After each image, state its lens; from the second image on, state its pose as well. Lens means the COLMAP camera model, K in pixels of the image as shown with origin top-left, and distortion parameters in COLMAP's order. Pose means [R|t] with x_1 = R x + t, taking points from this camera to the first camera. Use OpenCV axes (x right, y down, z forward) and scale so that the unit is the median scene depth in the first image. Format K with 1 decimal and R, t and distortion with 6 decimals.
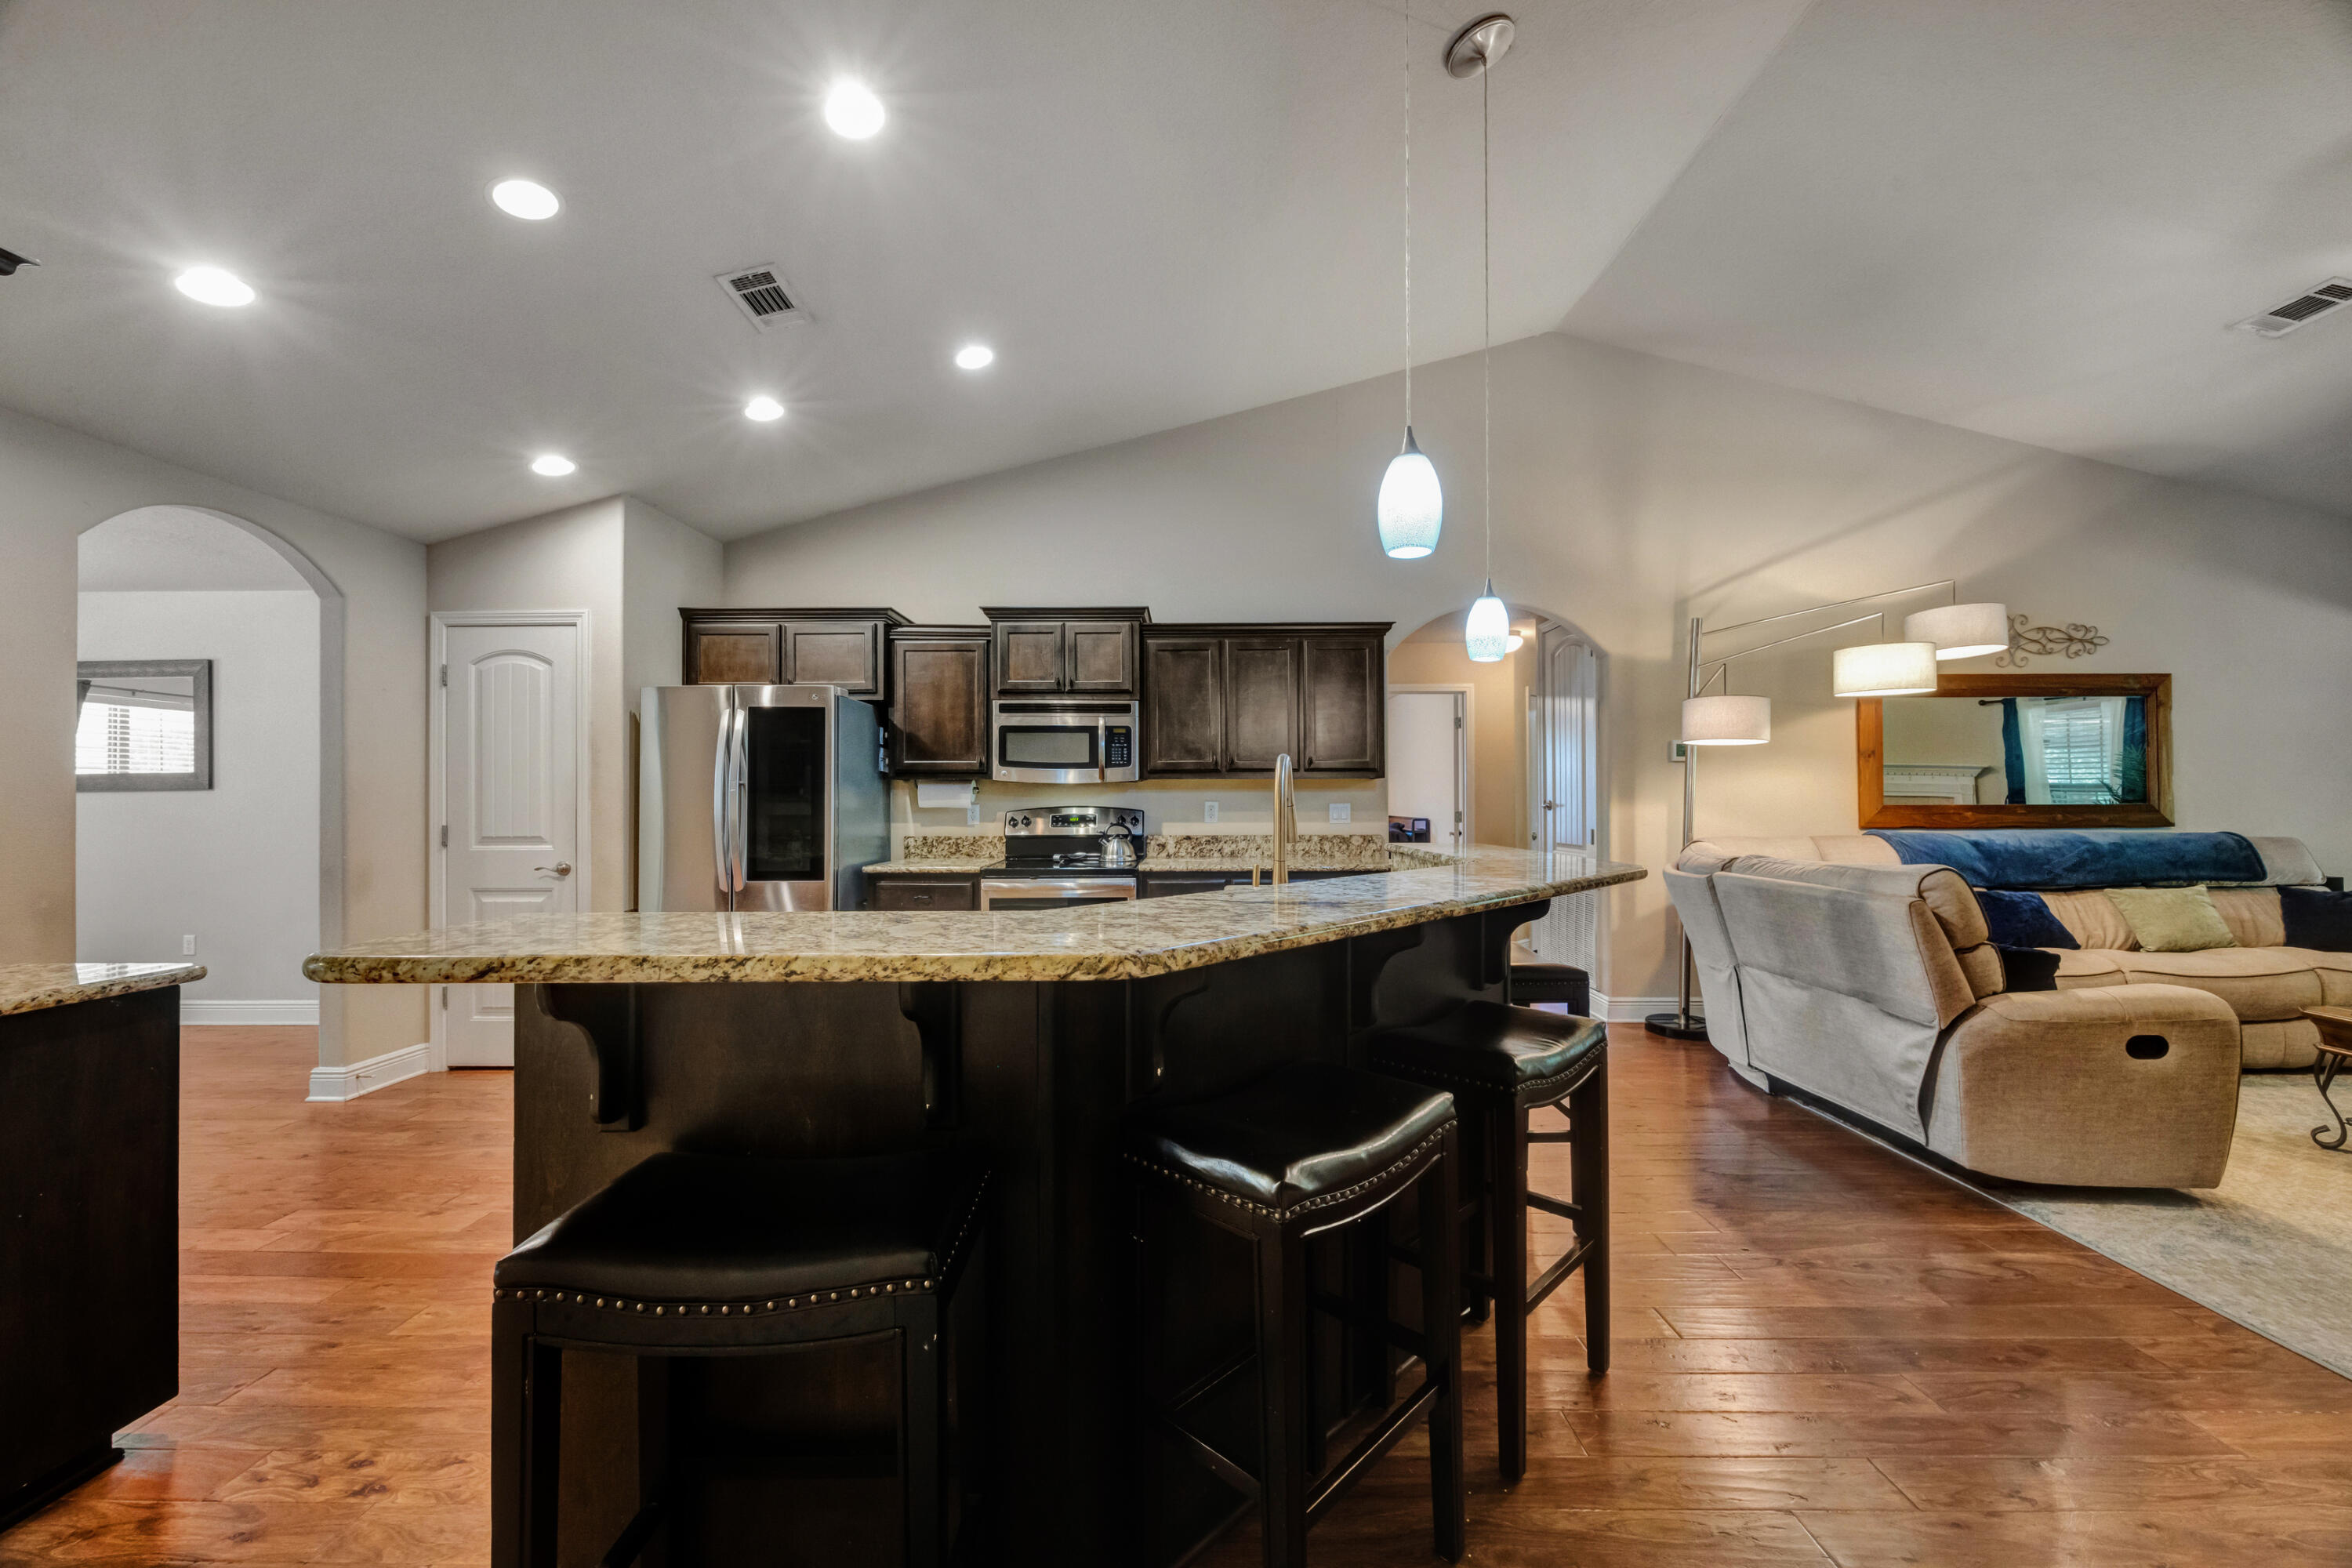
lens RADIAL K [[903.6, 0, 1183.4], [0, 903.6, 789.4], [0, 0, 1]] dist [-0.001127, 0.000761]
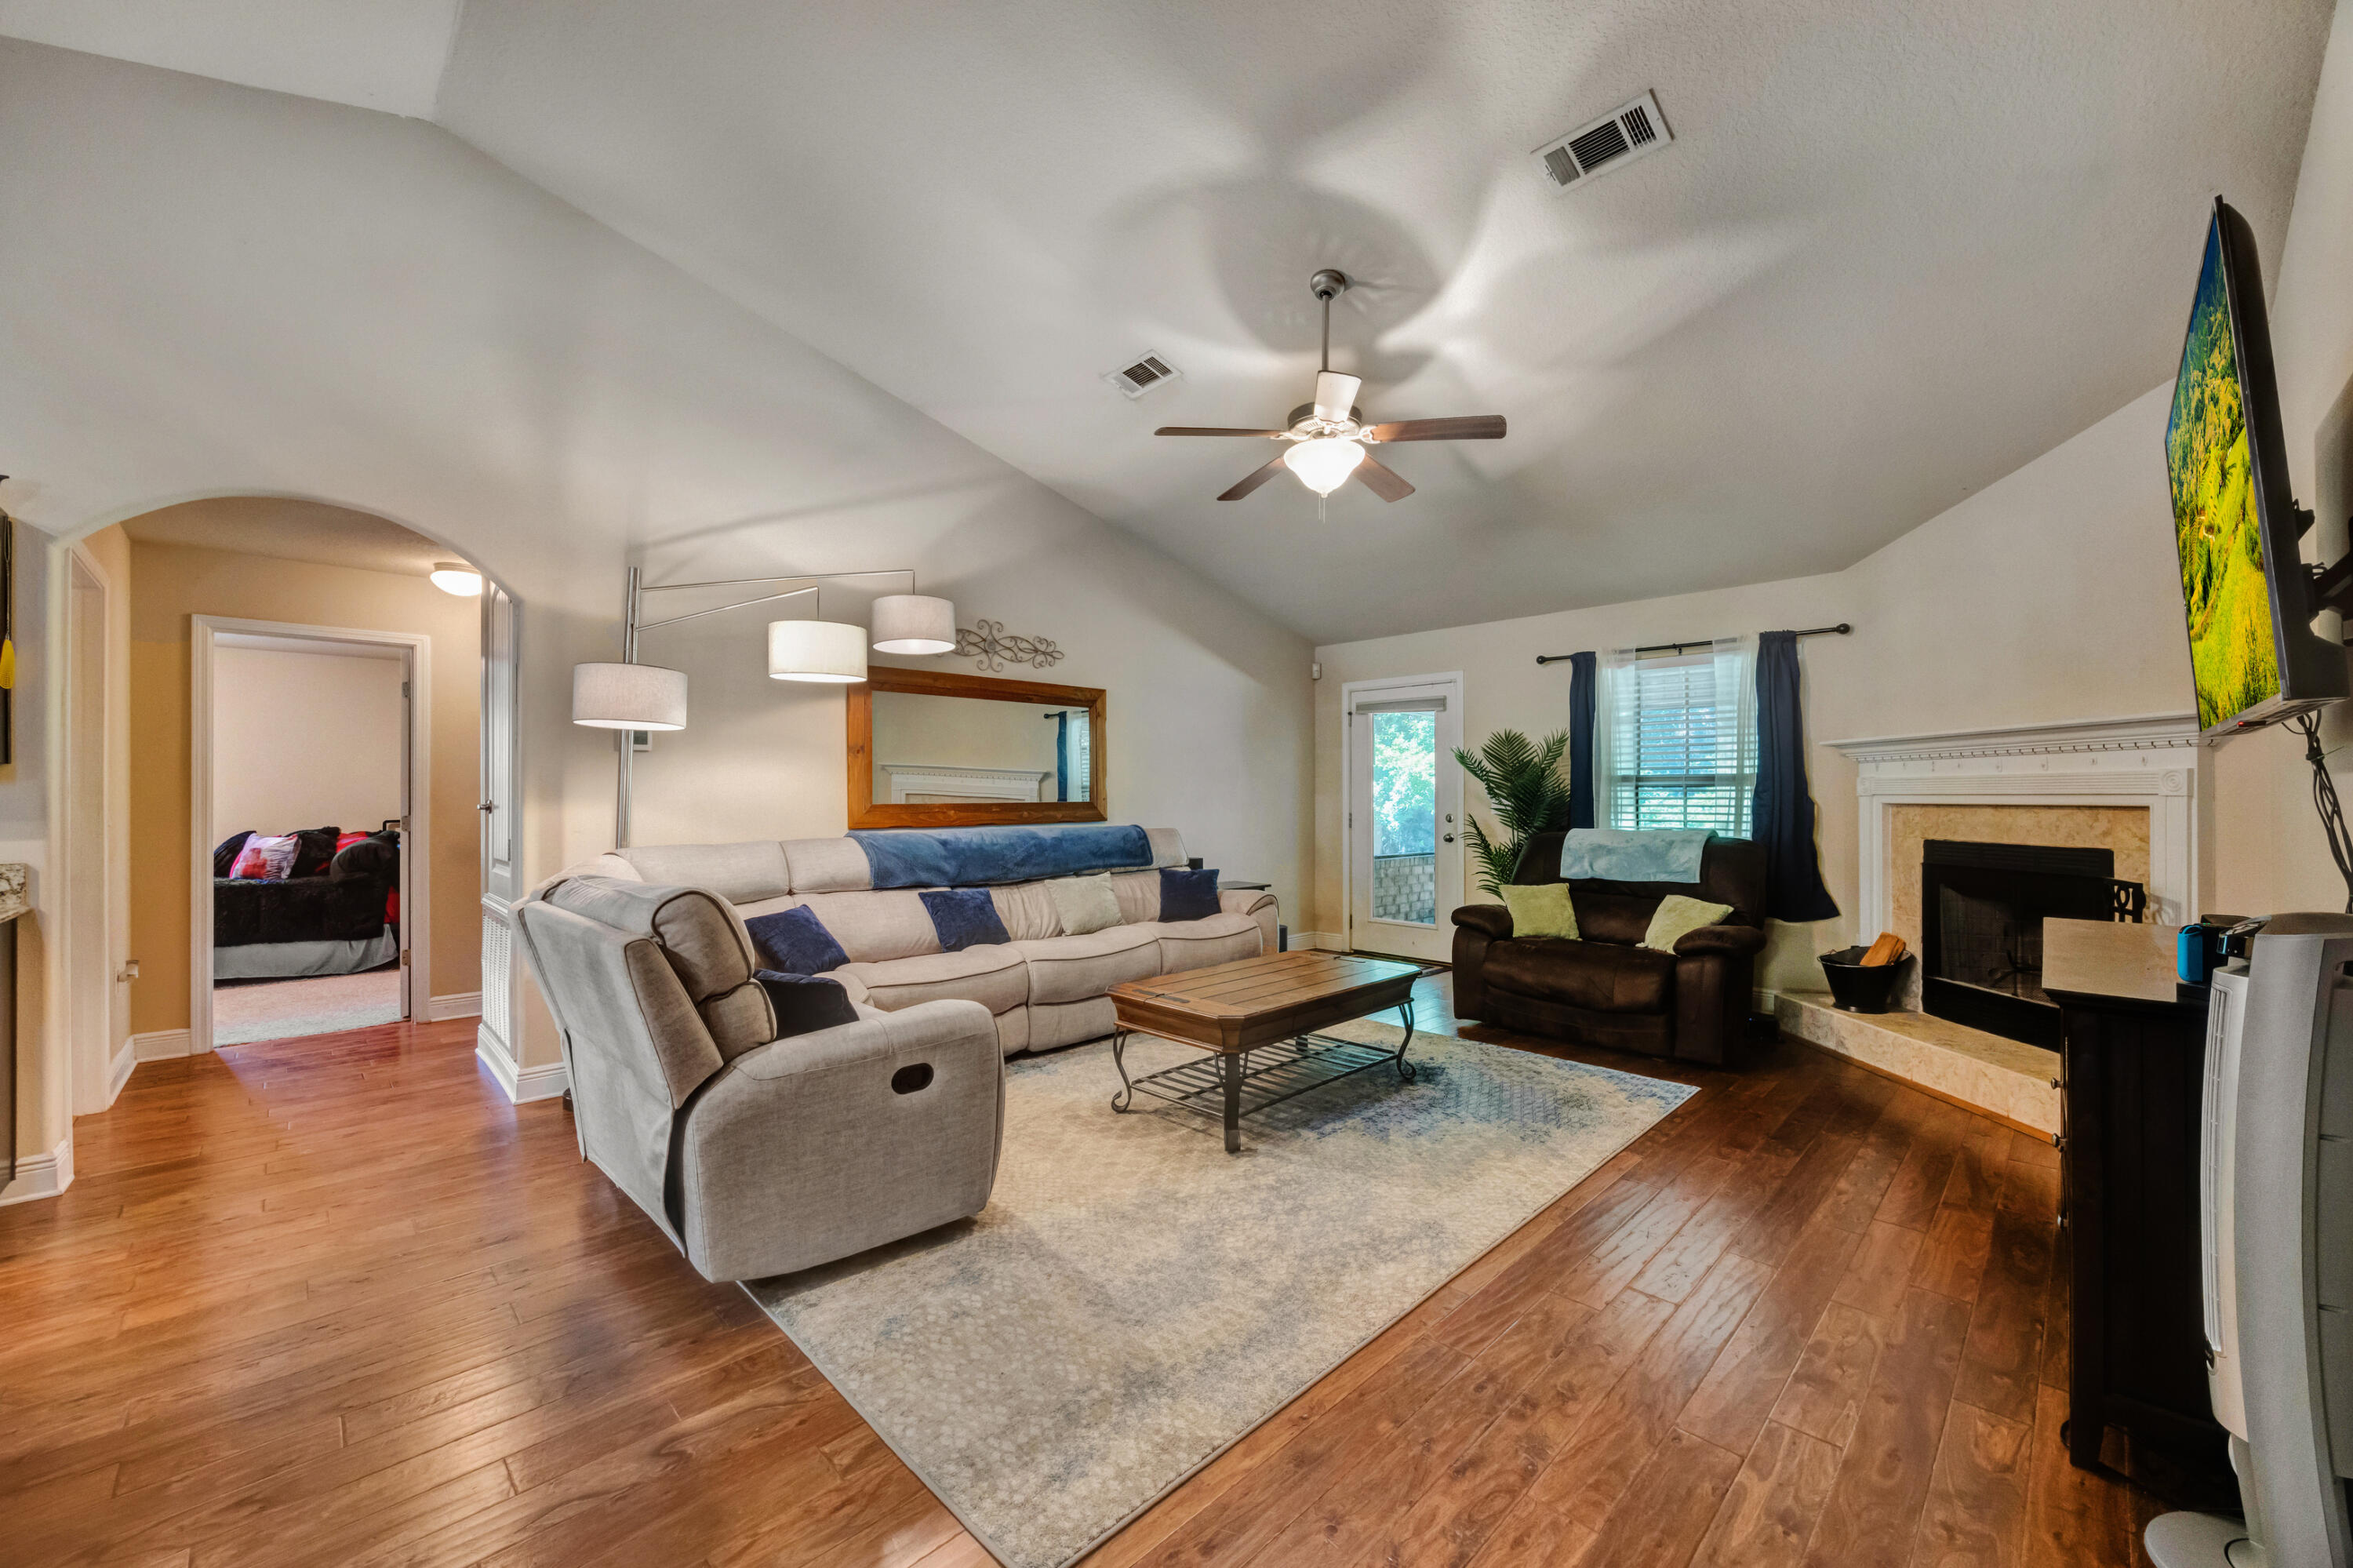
lens RADIAL K [[904.1, 0, 1175.1], [0, 904.1, 793.7], [0, 0, 1]] dist [-0.001127, 0.000761]
pose [[0.713908, 0.002113, 0.700236, 0.364845], [-0.006767, 0.999970, 0.003881, 0.000784], [-0.700207, -0.007509, 0.713901, 0.110418]]
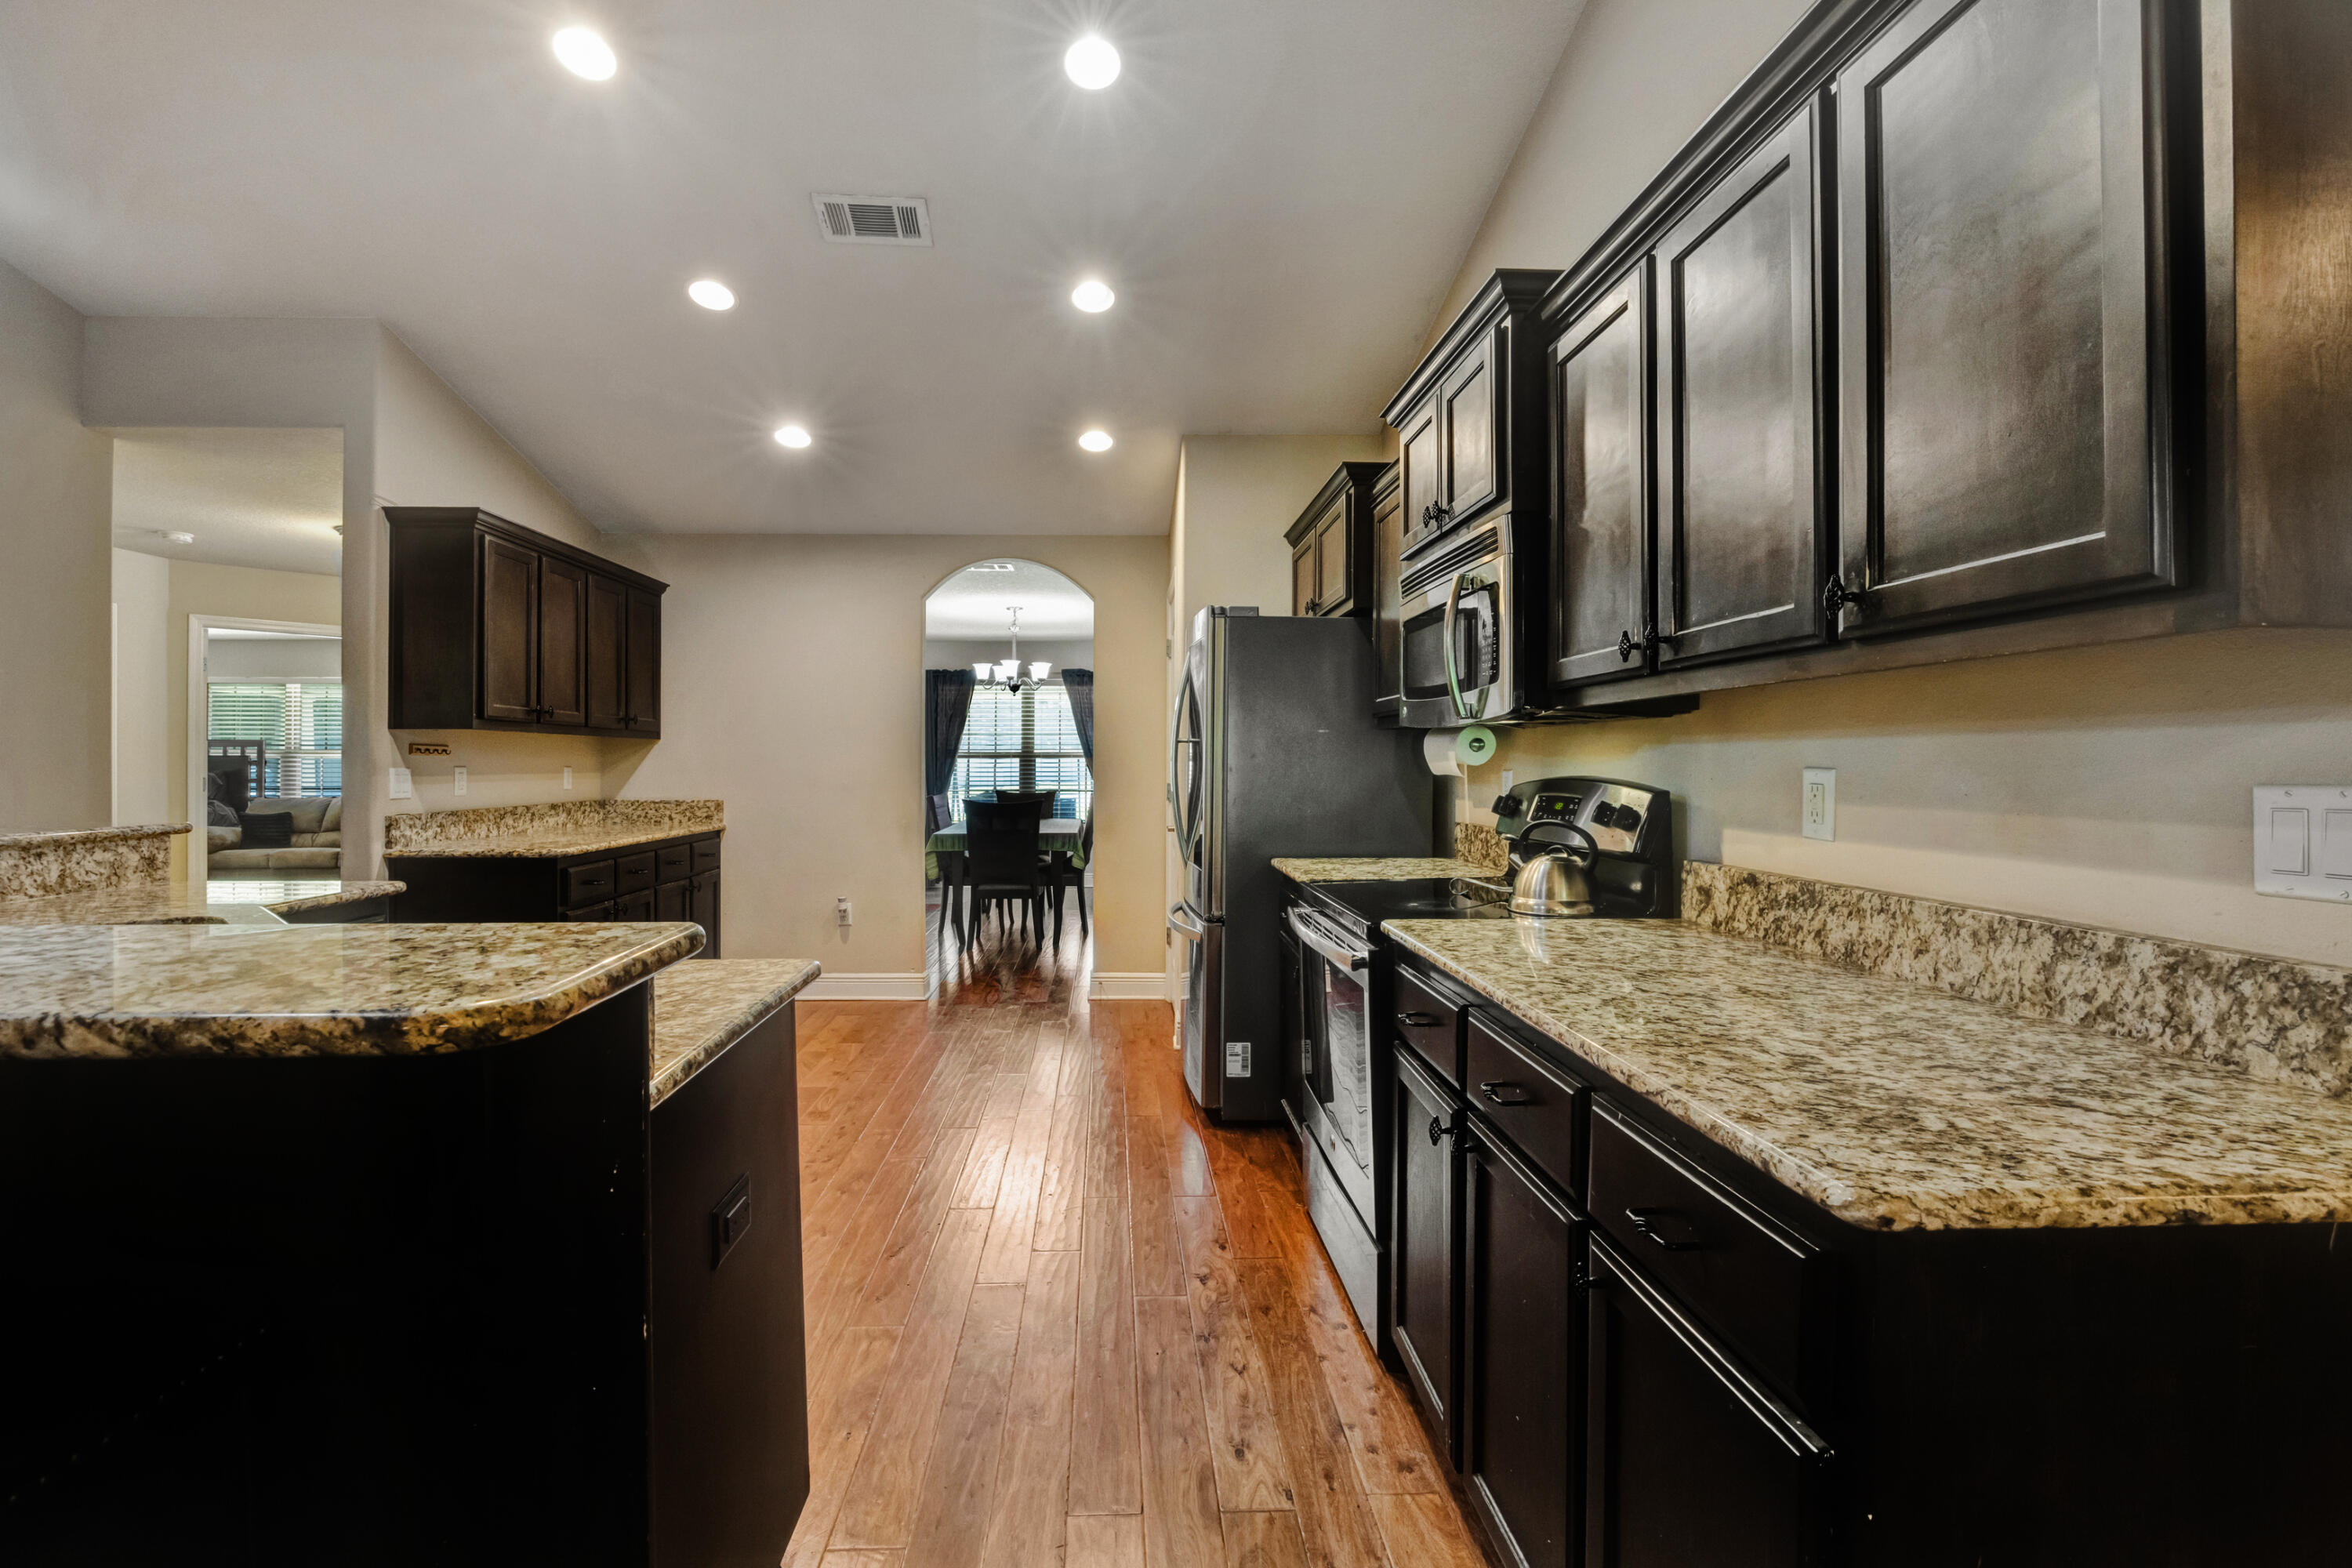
lens RADIAL K [[1039.6, 0, 1167.0], [0, 1039.6, 760.6], [0, 0, 1]] dist [-0.013514, 0.001205]
pose [[0.052138, 0.001852, -0.998638, 0.397885], [0.008503, 0.999961, 0.002298, 0.008324], [0.998604, -0.008611, 0.052120, 0.825754]]
